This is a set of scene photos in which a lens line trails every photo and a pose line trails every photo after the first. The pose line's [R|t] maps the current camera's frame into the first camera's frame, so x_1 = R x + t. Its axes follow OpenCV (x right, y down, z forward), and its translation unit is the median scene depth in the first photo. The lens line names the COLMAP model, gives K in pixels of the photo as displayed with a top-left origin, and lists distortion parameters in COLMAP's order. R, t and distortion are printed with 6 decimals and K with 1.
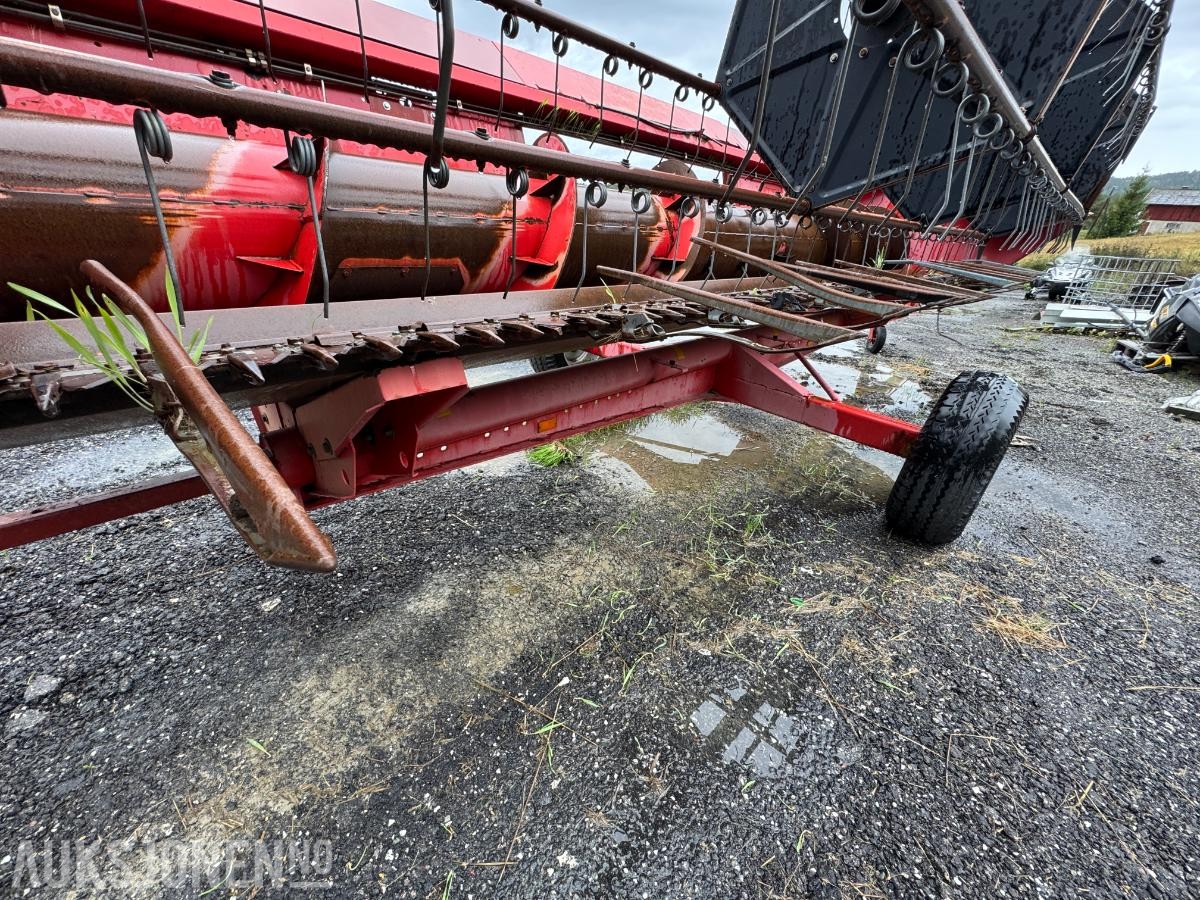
lens RADIAL K [[477.0, 0, 600.0], [0, 477.0, 450.0], [0, 0, 1]] dist [-0.000681, -0.000054]
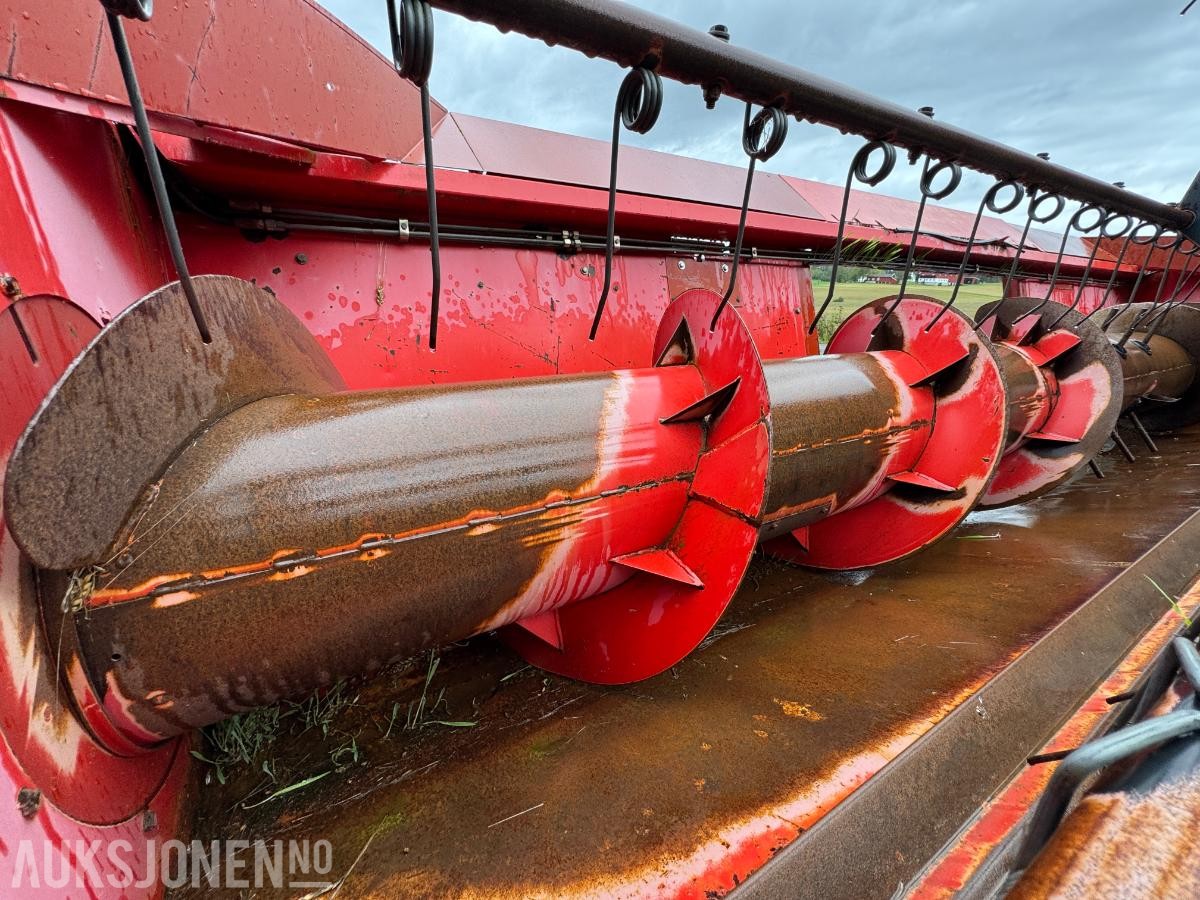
lens RADIAL K [[481.0, 0, 600.0], [0, 481.0, 450.0], [0, 0, 1]] dist [-0.002591, -0.000153]
pose [[0.964725, 0.044310, -0.259505, -0.308634], [-0.078532, 0.989291, -0.123026, -0.242222], [0.251275, 0.139065, 0.957874, 0.159706]]
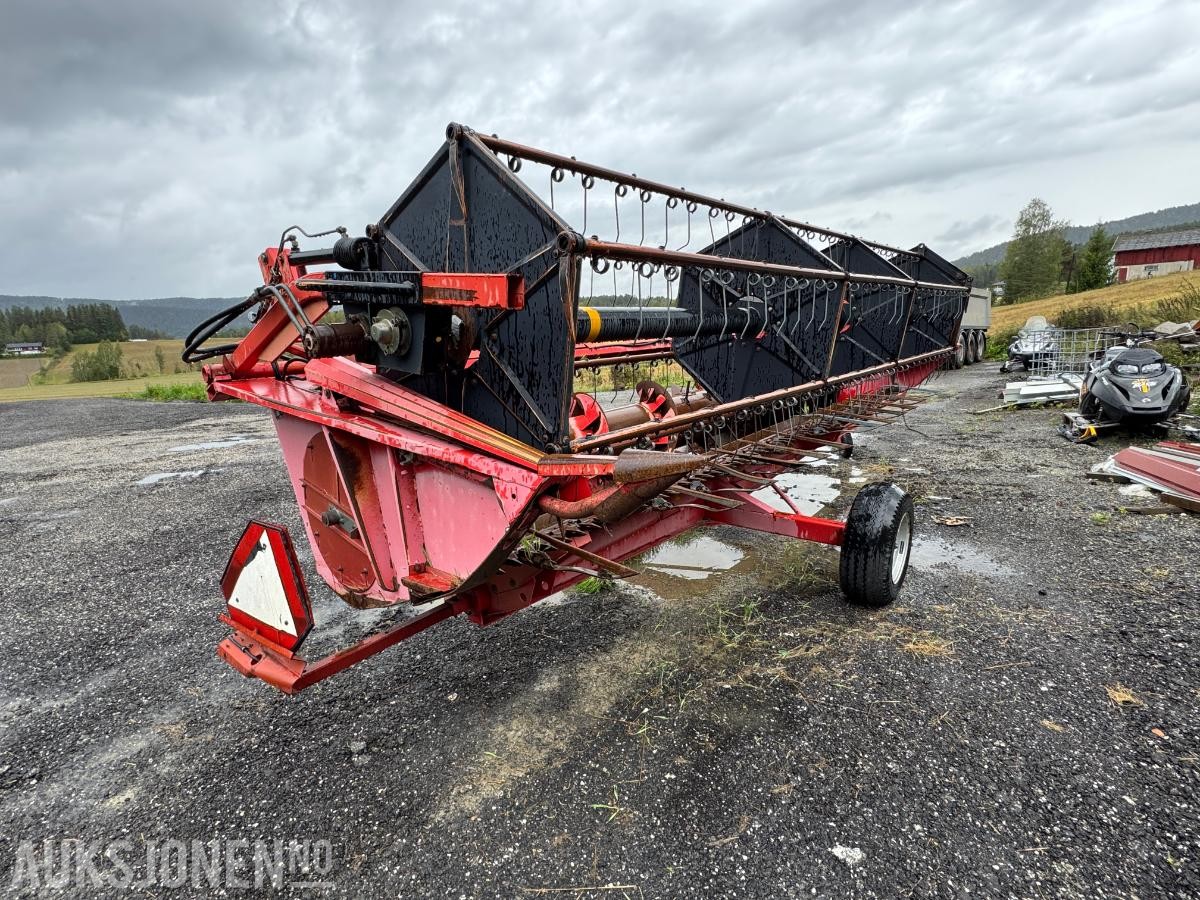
lens RADIAL K [[580.4, 0, 600.0], [0, 580.4, 450.0], [0, 0, 1]] dist [-0.000369, 0.000132]
pose [[0.989425, -0.135727, 0.051154, -0.155252], [0.144106, 0.959947, -0.240282, 0.056298], [-0.016492, 0.245113, 0.969354, -0.862910]]
